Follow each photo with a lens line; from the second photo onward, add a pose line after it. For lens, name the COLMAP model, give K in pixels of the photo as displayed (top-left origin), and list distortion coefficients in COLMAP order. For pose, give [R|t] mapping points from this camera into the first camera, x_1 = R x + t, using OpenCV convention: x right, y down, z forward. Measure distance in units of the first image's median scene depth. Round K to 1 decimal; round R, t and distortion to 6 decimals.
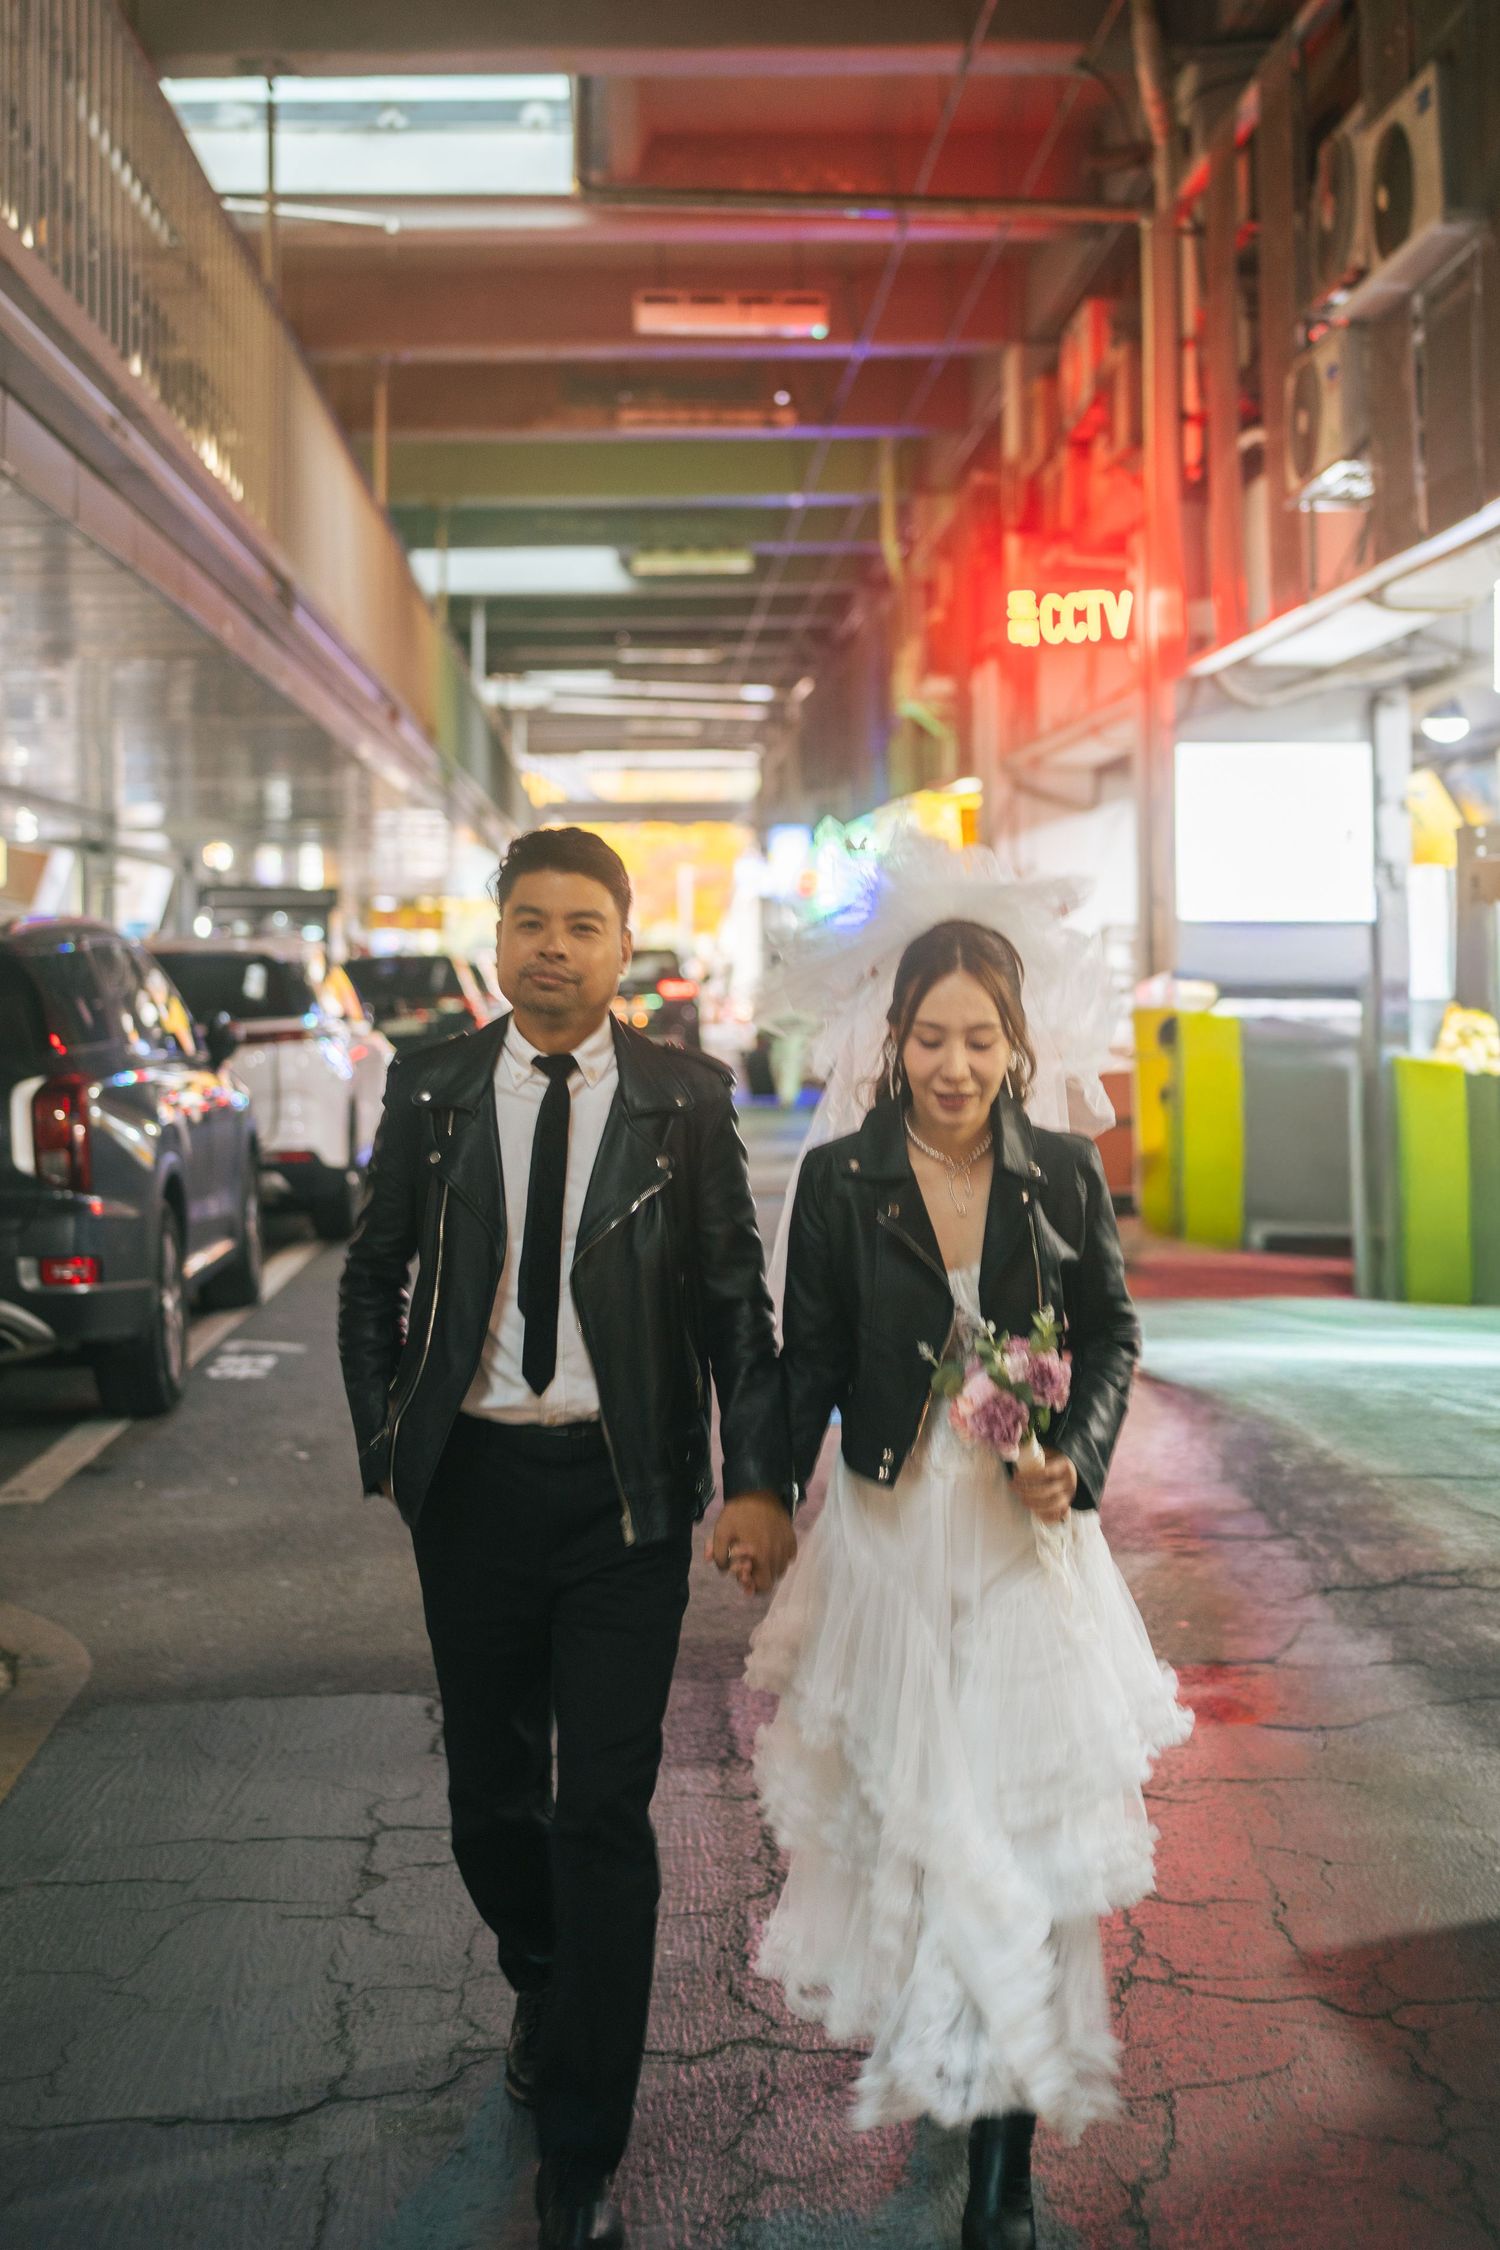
lens RADIAL K [[2289.3, 0, 750.0], [0, 2289.3, 1125.0], [0, 0, 1]] dist [-0.099395, -0.007223]
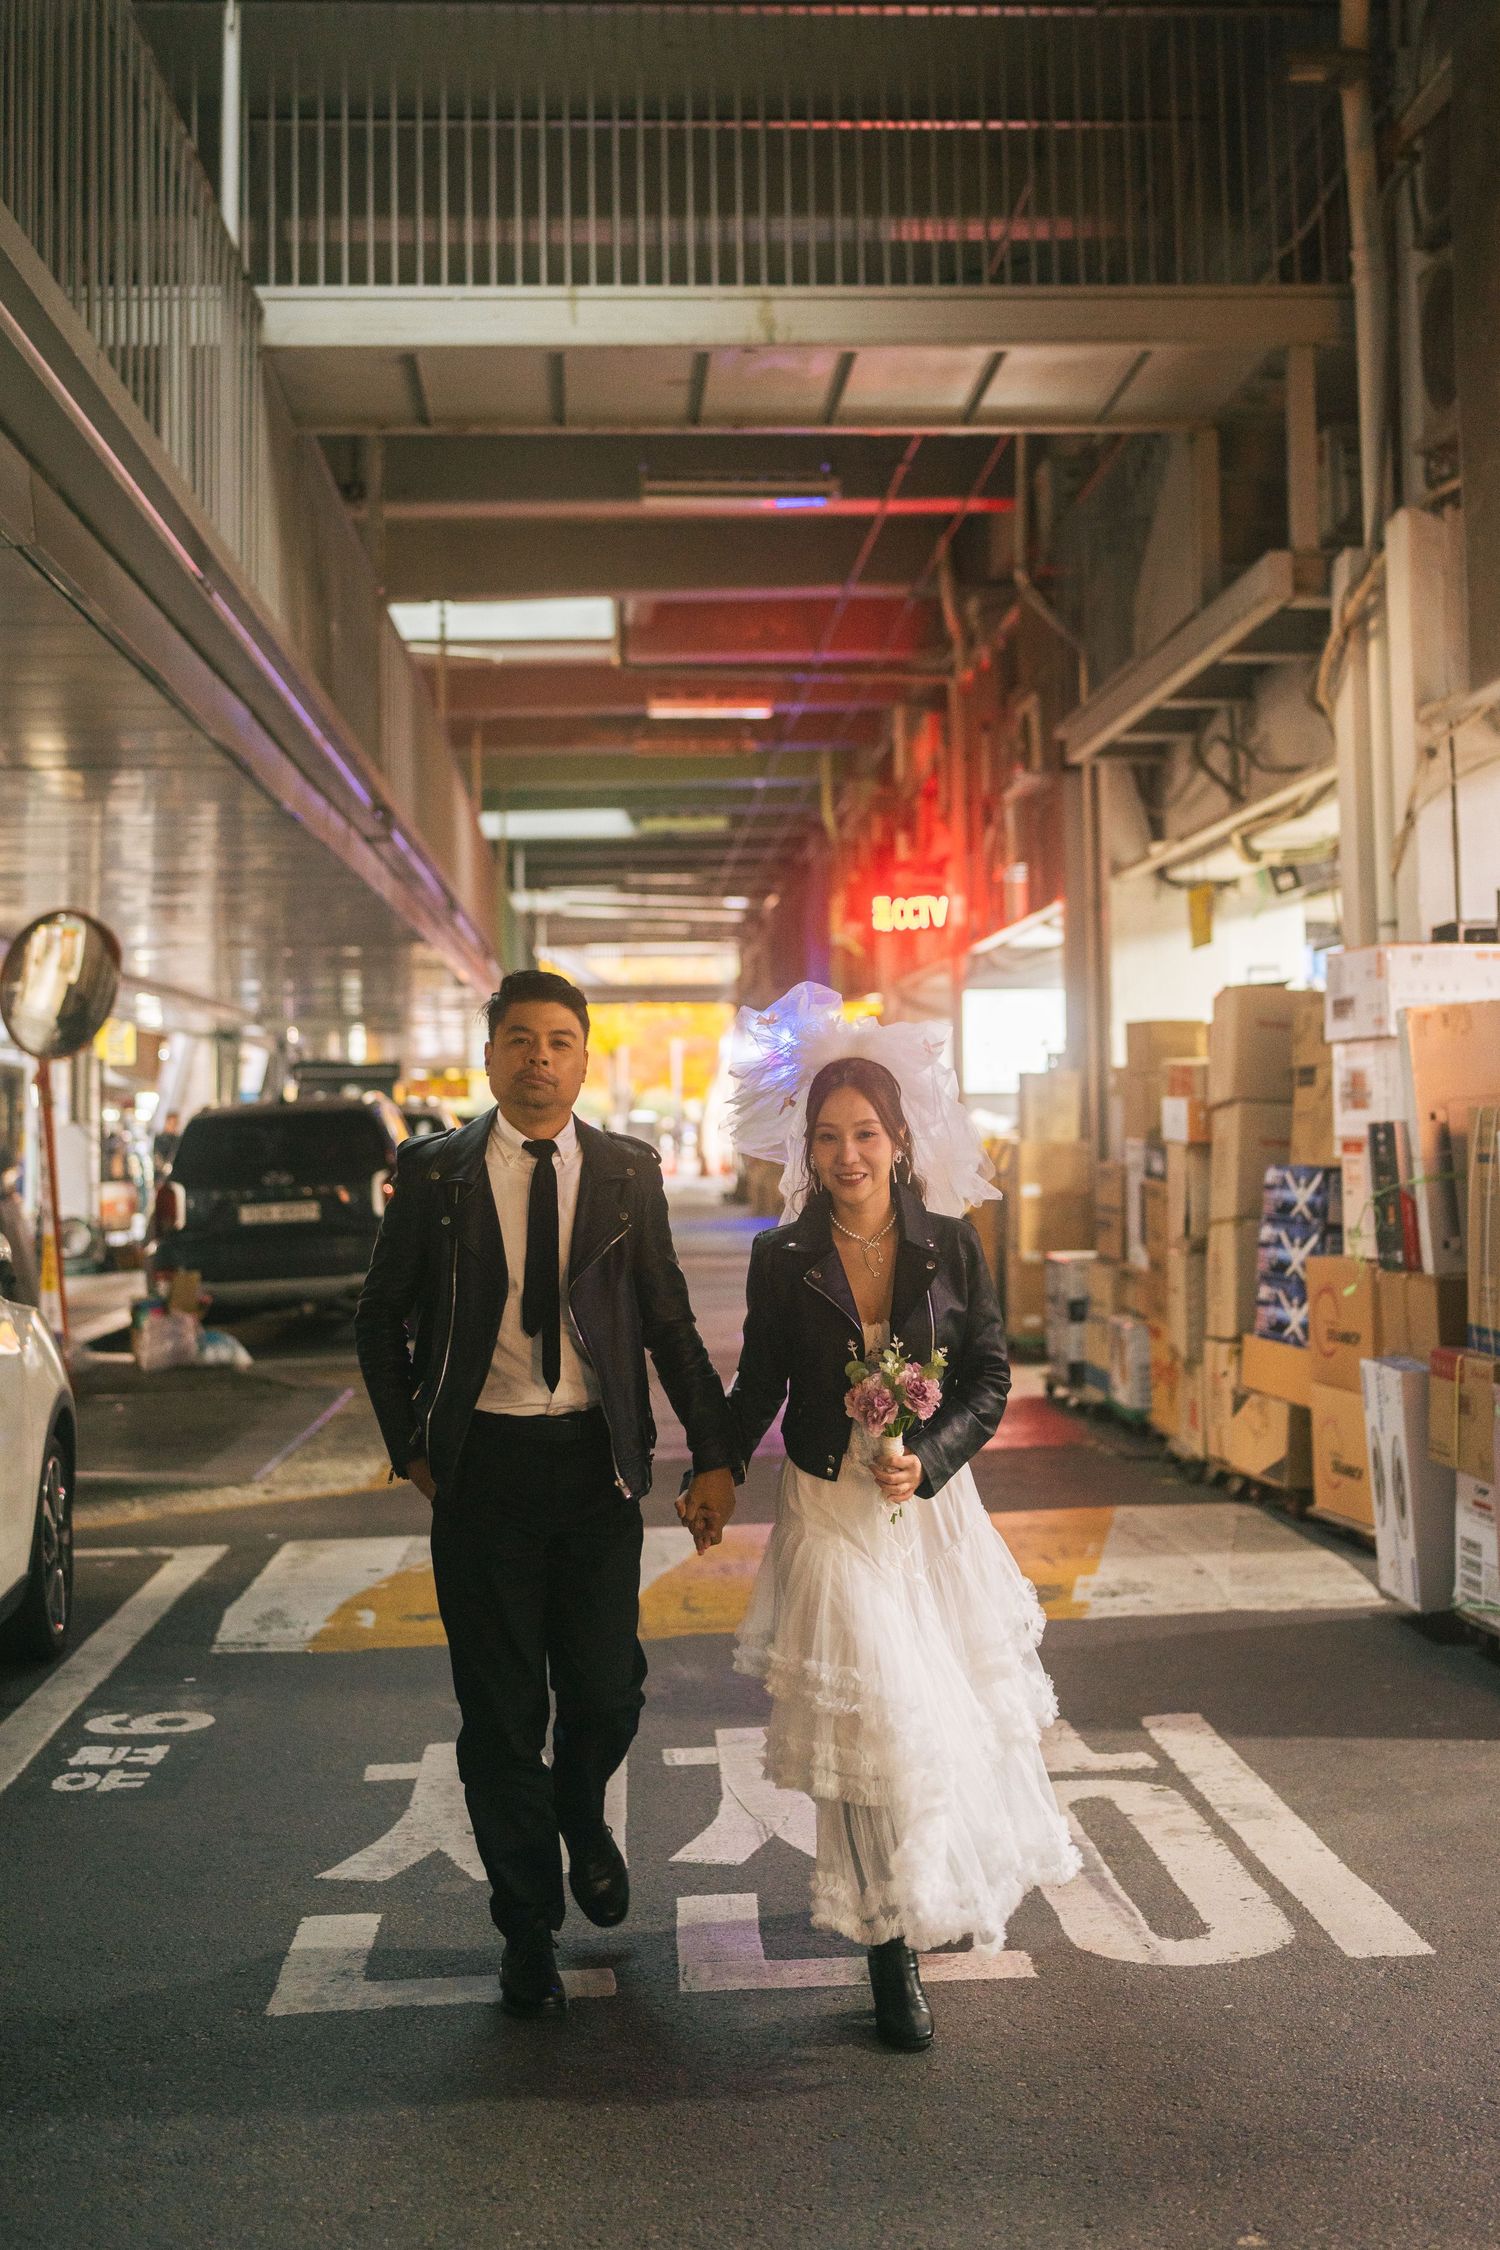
lens RADIAL K [[2289.3, 0, 750.0], [0, 2289.3, 1125.0], [0, 0, 1]] dist [-0.099395, -0.007223]
pose [[0.999973, -0.005068, 0.005299, 0.005874], [0.005434, 0.997429, -0.071460, 0.027877], [-0.004923, 0.071487, 0.997429, -0.347682]]
